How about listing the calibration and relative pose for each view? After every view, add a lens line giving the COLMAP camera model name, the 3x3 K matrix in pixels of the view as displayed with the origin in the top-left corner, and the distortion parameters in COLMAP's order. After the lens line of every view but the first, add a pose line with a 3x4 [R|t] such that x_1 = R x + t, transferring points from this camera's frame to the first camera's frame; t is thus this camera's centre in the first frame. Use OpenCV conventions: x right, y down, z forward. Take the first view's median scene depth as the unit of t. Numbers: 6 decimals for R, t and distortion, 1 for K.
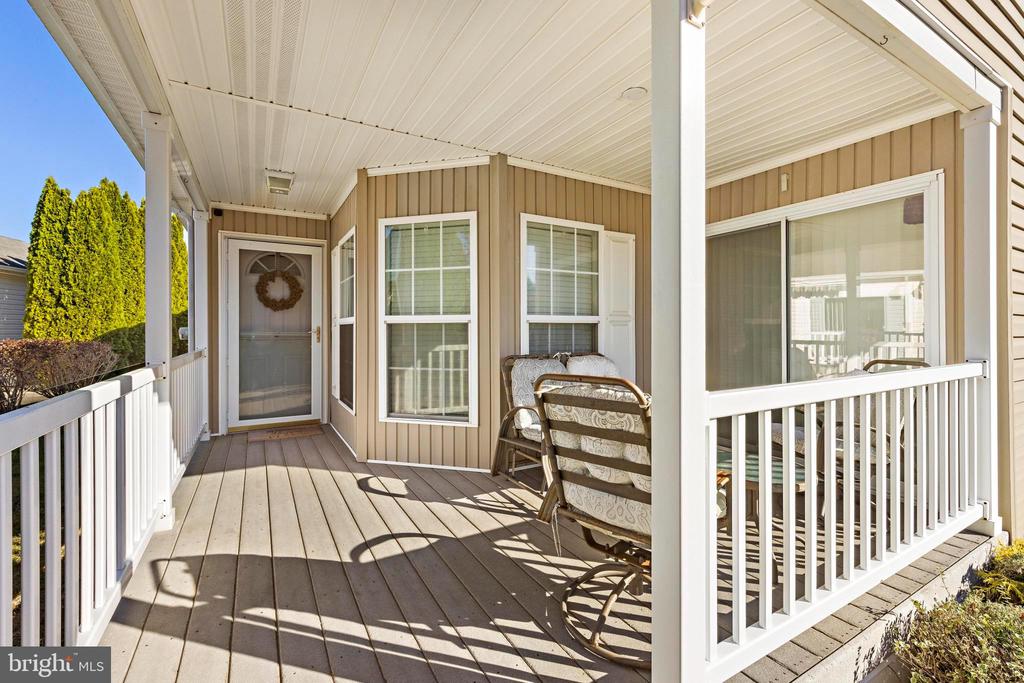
lens RADIAL K [[441.3, 0, 518.7], [0, 441.3, 334.9], [0, 0, 1]] dist [0.000608, -0.000050]
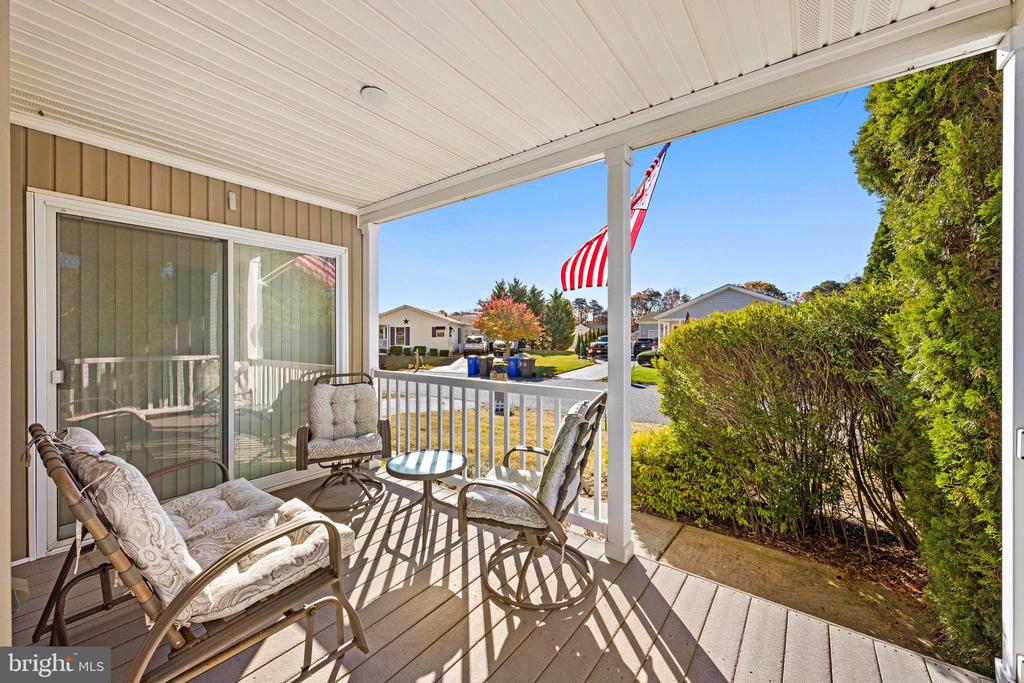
lens RADIAL K [[399.1, 0, 512.6], [0, 399.1, 340.8], [0, 0, 1]] dist [0.000504, 0.000036]
pose [[-0.389504, 0.002221, 0.921022, -0.808977], [0.021280, 0.999752, 0.006589, -0.073248], [-0.920779, 0.022166, -0.389455, 1.509666]]
